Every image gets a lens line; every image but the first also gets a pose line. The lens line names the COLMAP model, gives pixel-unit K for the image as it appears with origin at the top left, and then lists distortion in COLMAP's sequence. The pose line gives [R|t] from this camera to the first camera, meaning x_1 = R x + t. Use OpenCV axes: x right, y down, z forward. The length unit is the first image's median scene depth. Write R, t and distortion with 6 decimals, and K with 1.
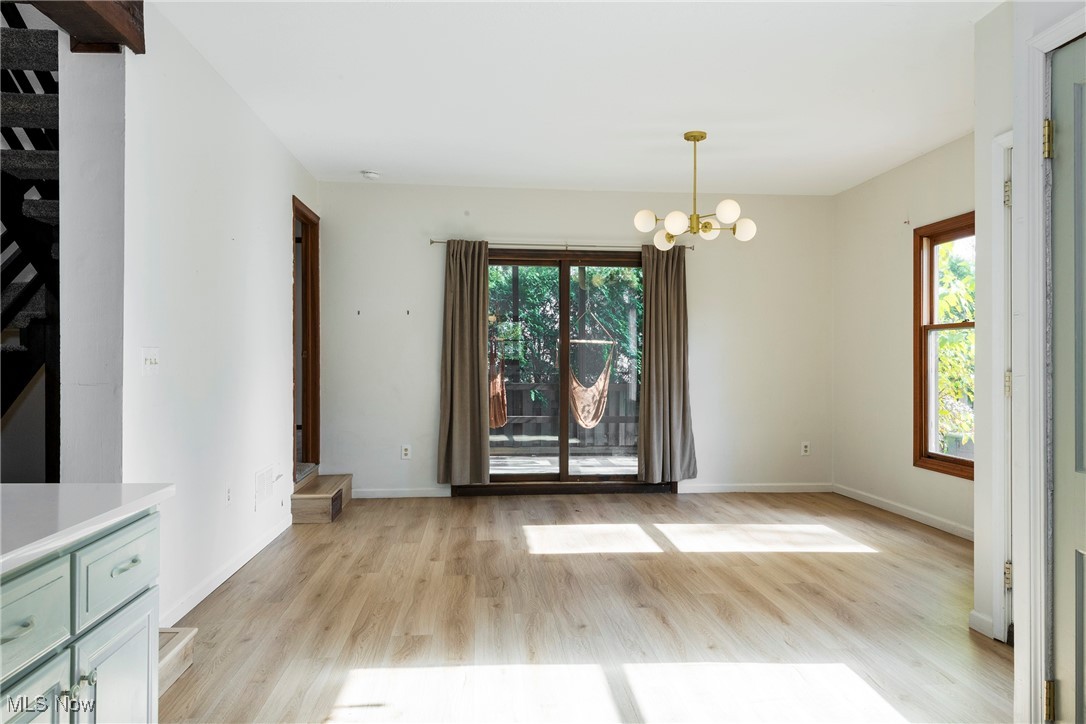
lens RADIAL K [[775.1, 0, 544.8], [0, 775.1, 359.8], [0, 0, 1]] dist [0.018350, -0.009487]
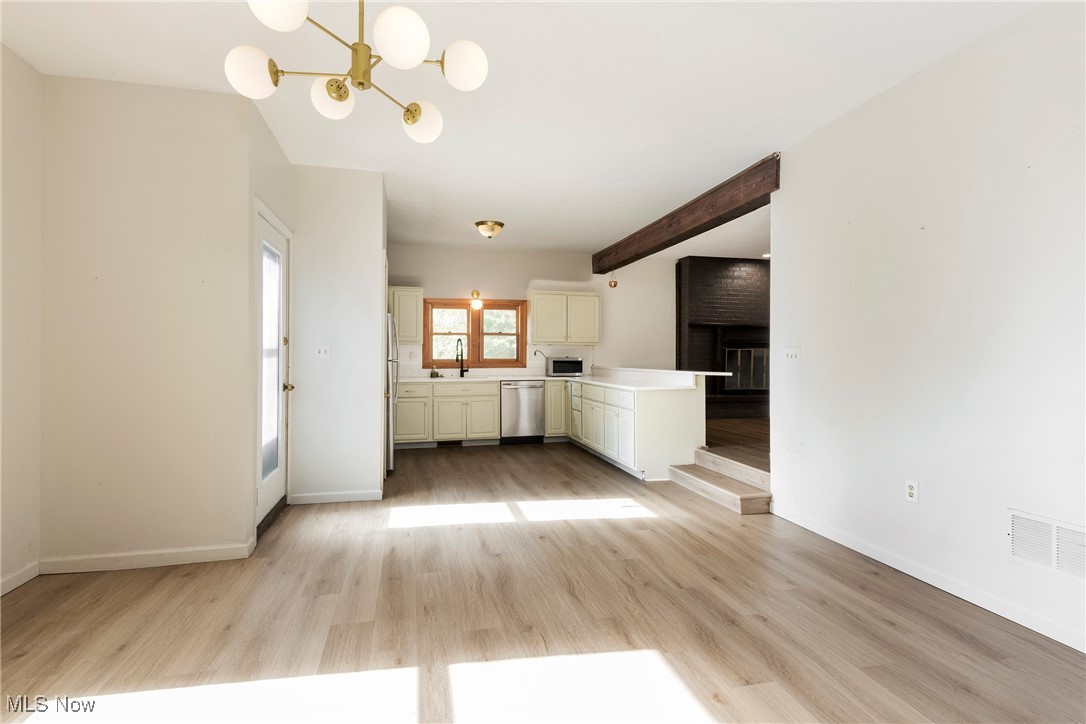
lens RADIAL K [[585.9, 0, 544.3], [0, 585.9, 354.7], [0, 0, 1]] dist [0.015602, -0.000176]
pose [[-0.989548, -0.003831, -0.144150, 0.173357], [-0.003969, 0.999992, 0.000669, 0.001647], [0.144146, 0.001235, -0.989556, 1.781288]]
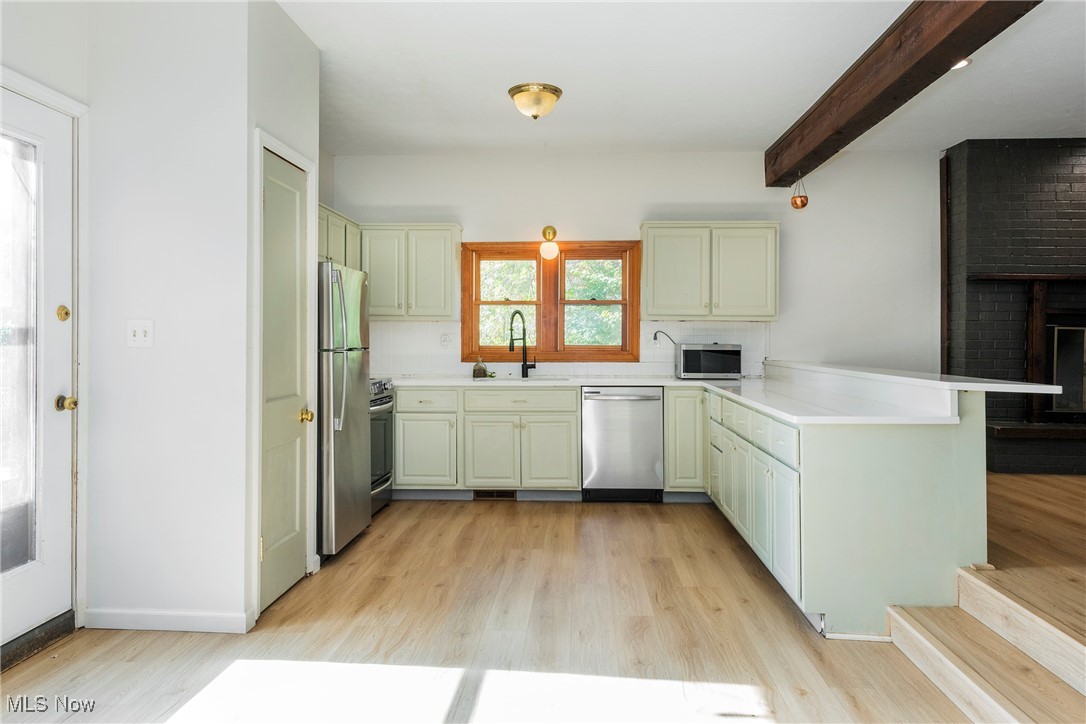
lens RADIAL K [[775.1, 0, 543.7], [0, 775.1, 333.0], [0, 0, 1]] dist [0.018350, -0.009487]
pose [[-0.989184, -0.004457, 0.146615, 0.039915], [-0.004878, 0.999985, -0.002512, -0.000601], [-0.146601, -0.003200, -0.989190, 1.523923]]
